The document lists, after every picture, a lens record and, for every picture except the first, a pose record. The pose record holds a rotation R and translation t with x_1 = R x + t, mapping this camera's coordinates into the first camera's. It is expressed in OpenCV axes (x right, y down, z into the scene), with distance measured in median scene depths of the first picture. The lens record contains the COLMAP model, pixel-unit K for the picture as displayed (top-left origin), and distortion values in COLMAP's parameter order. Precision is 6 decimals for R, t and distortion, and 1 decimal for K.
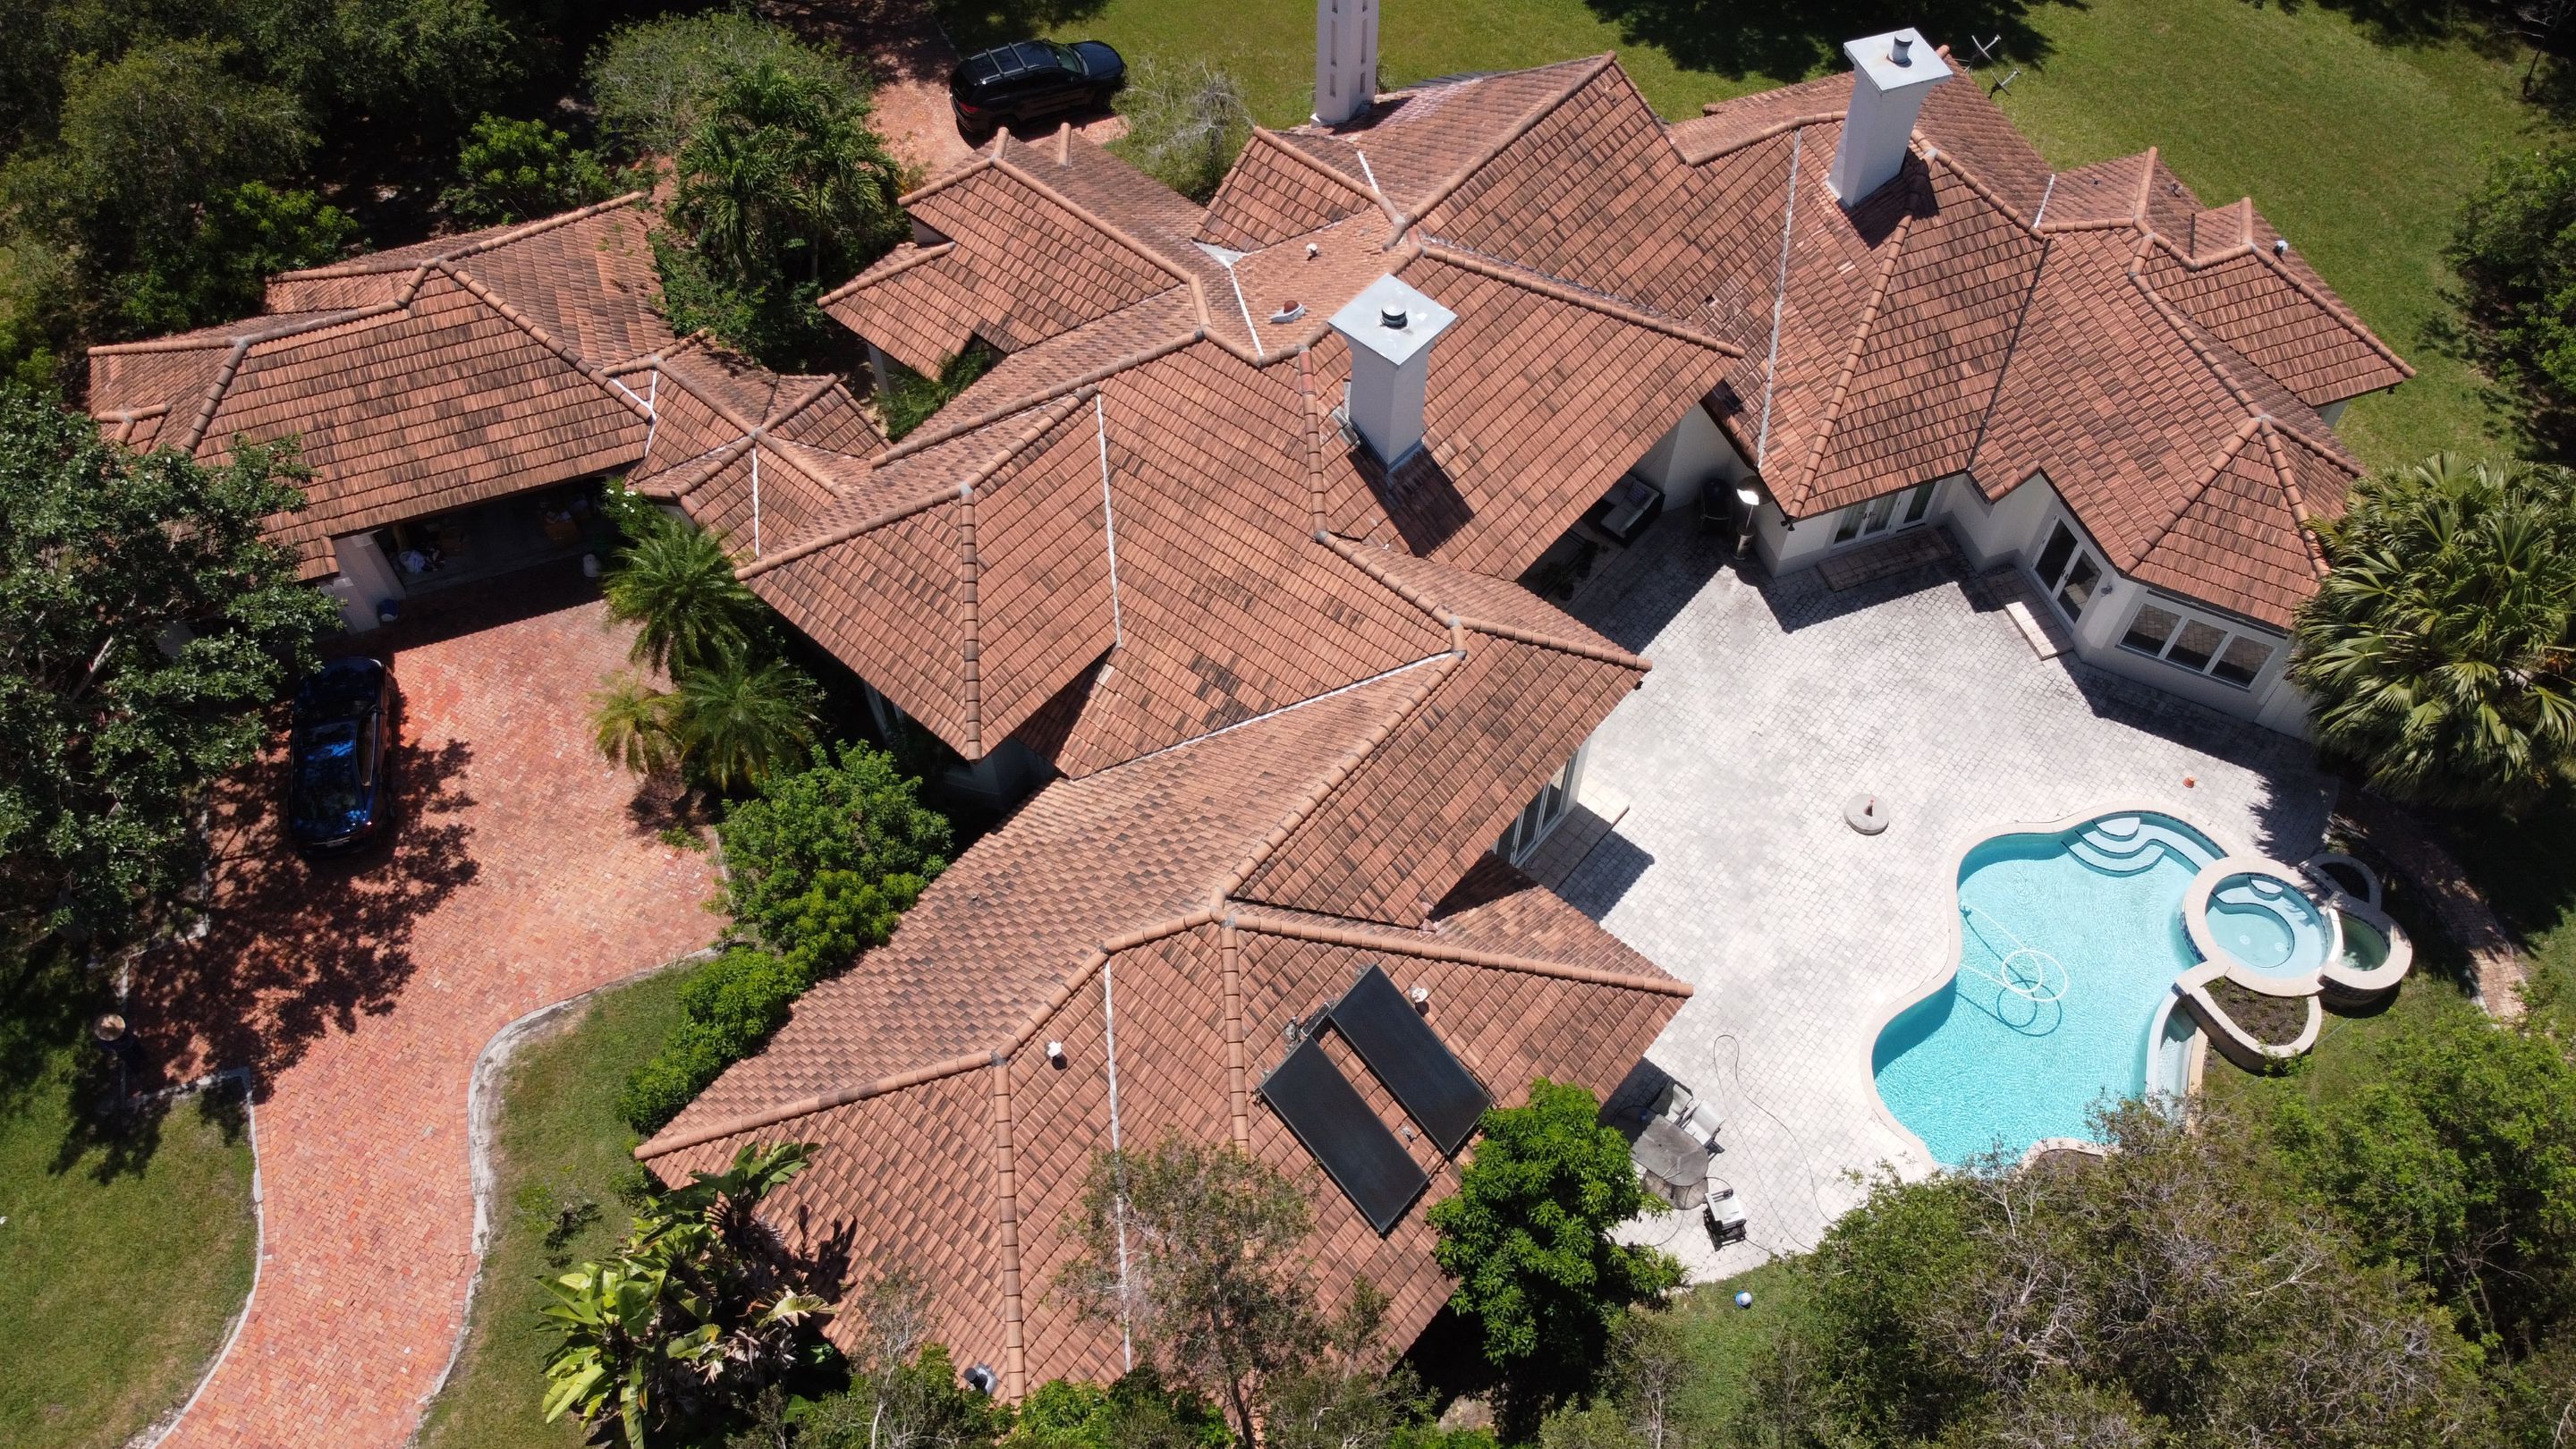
lens RADIAL K [[1946.1, 0, 1286.3], [0, 1946.1, 717.7], [0, 0, 1]] dist [0.010265, -0.015309]
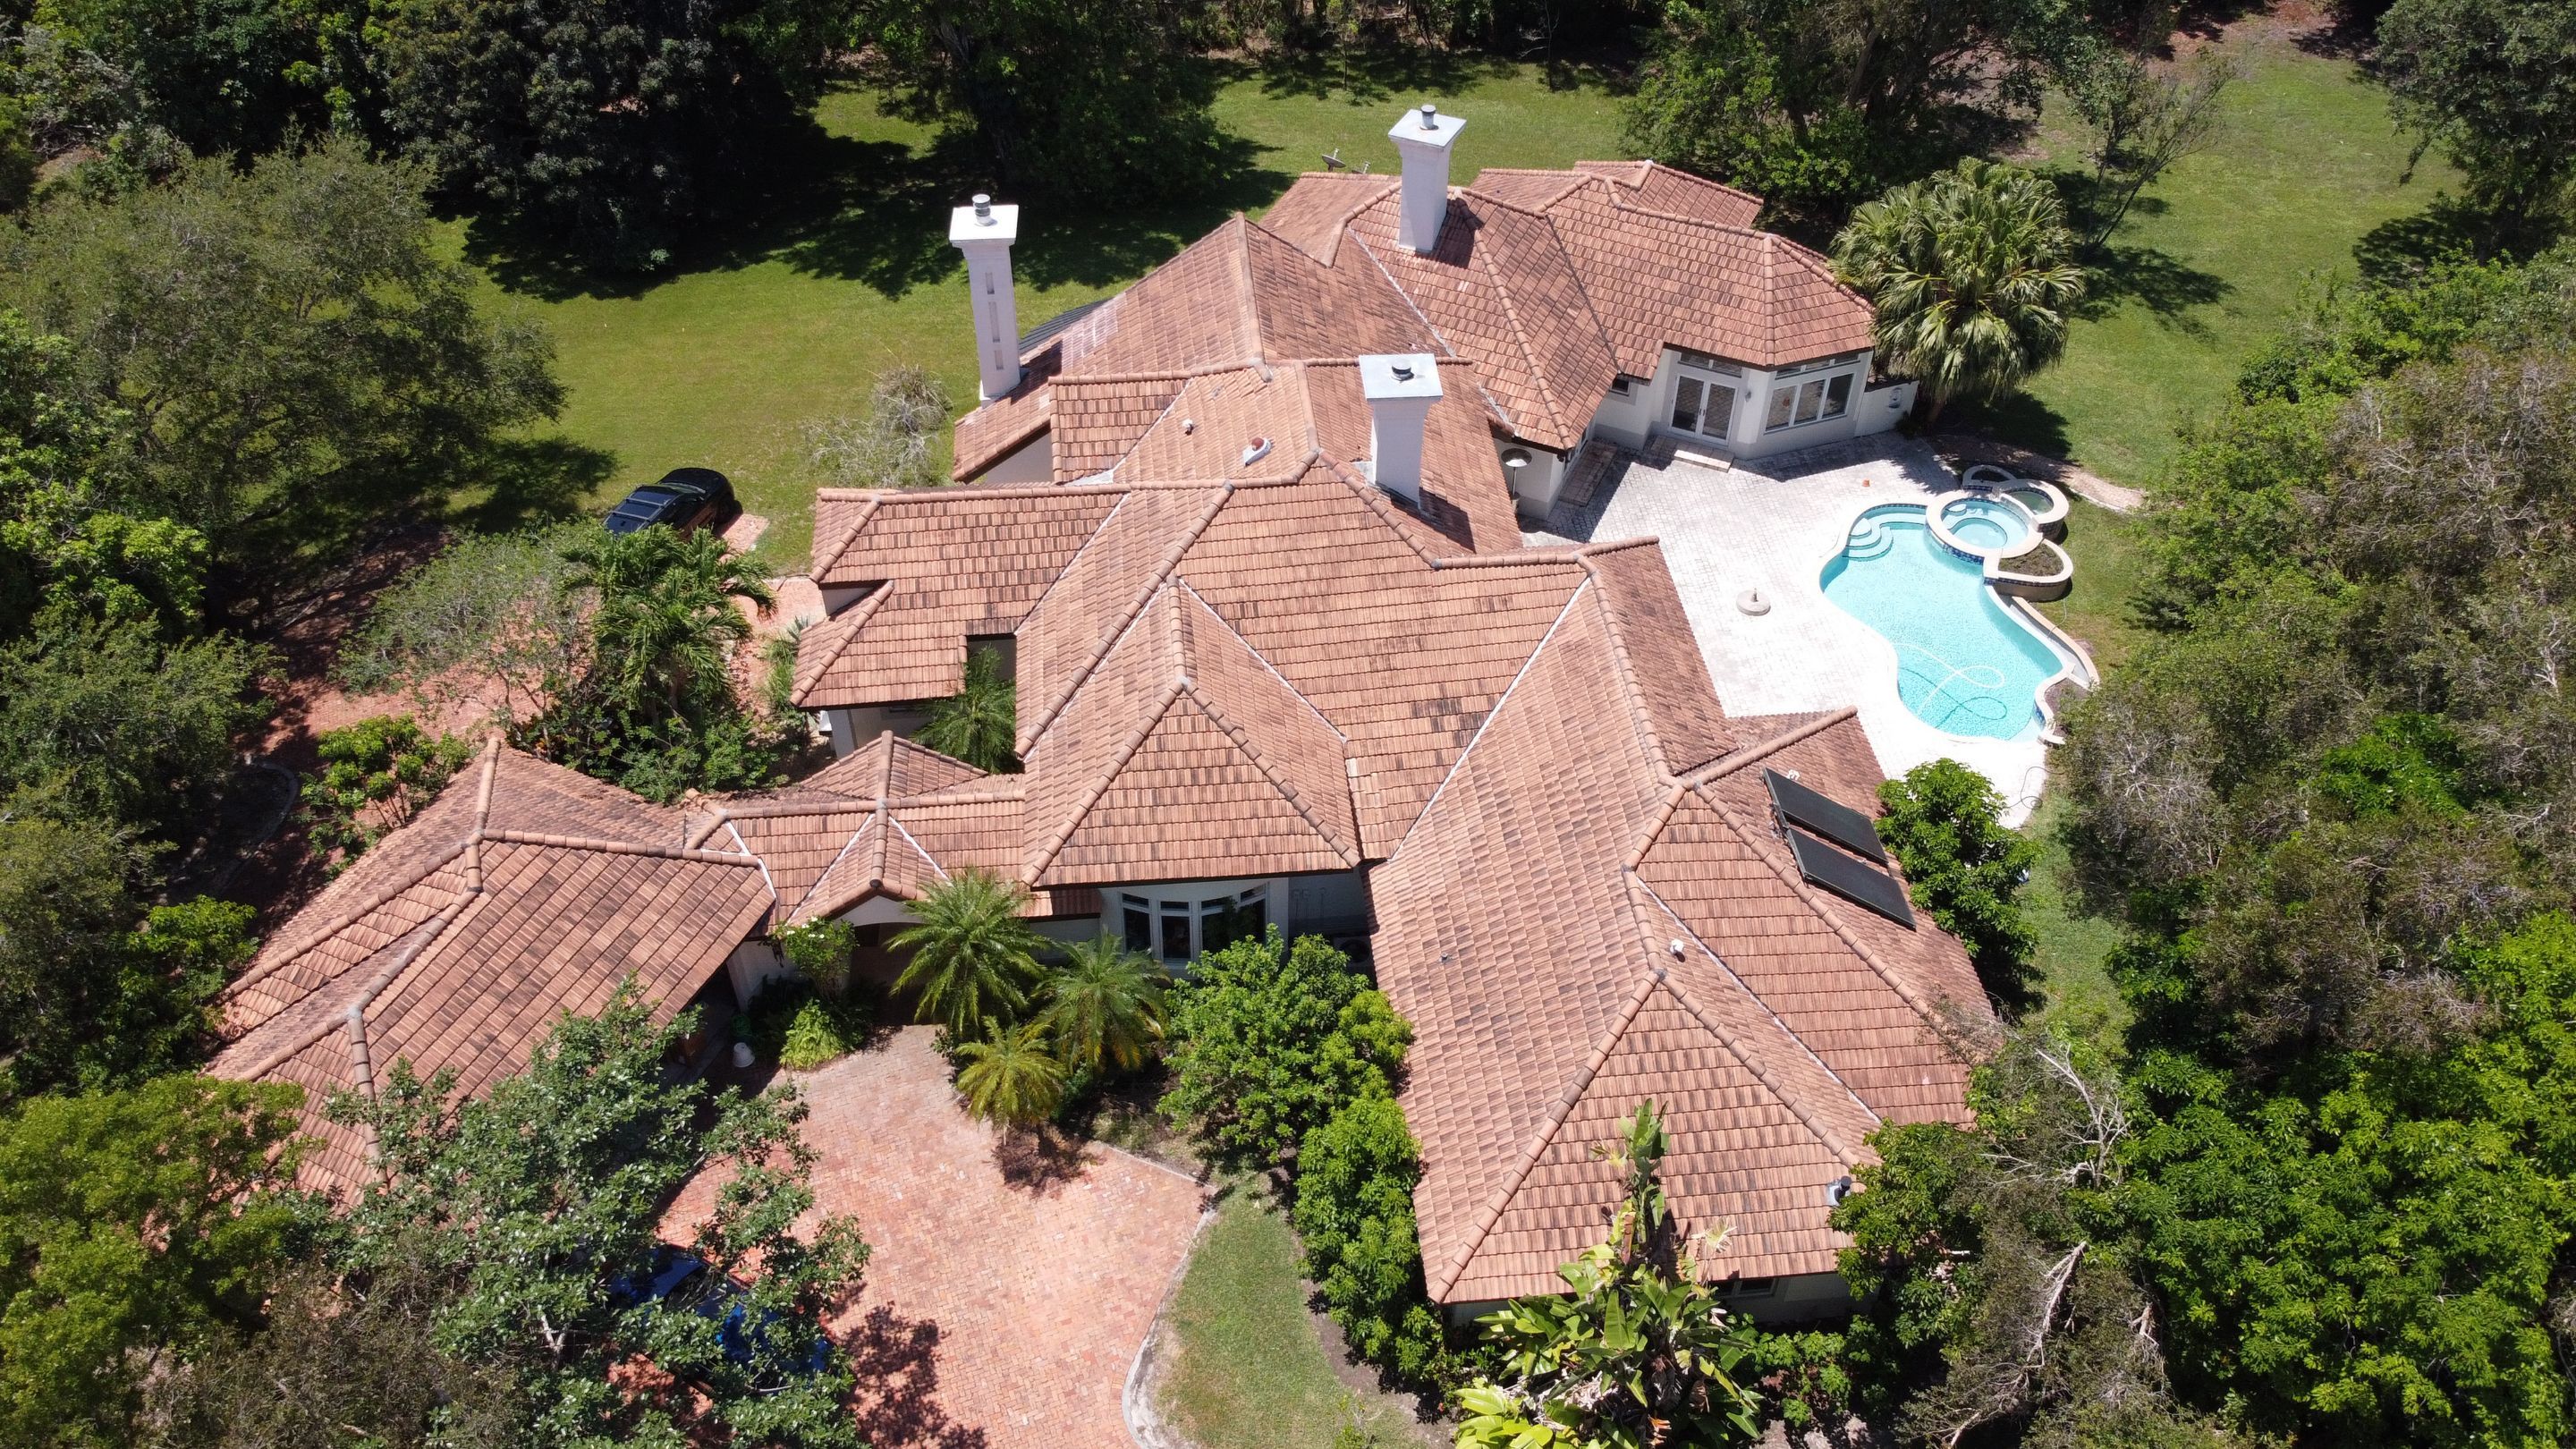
lens RADIAL K [[1946.1, 0, 1292.5], [0, 1946.1, 713.8], [0, 0, 1]] dist [0.010265, -0.015309]
pose [[0.697936, -0.483813, 0.528026, -0.629659], [0.584512, 0.810843, -0.029648, -0.031016], [-0.413802, 0.329330, 0.848711, 0.051971]]
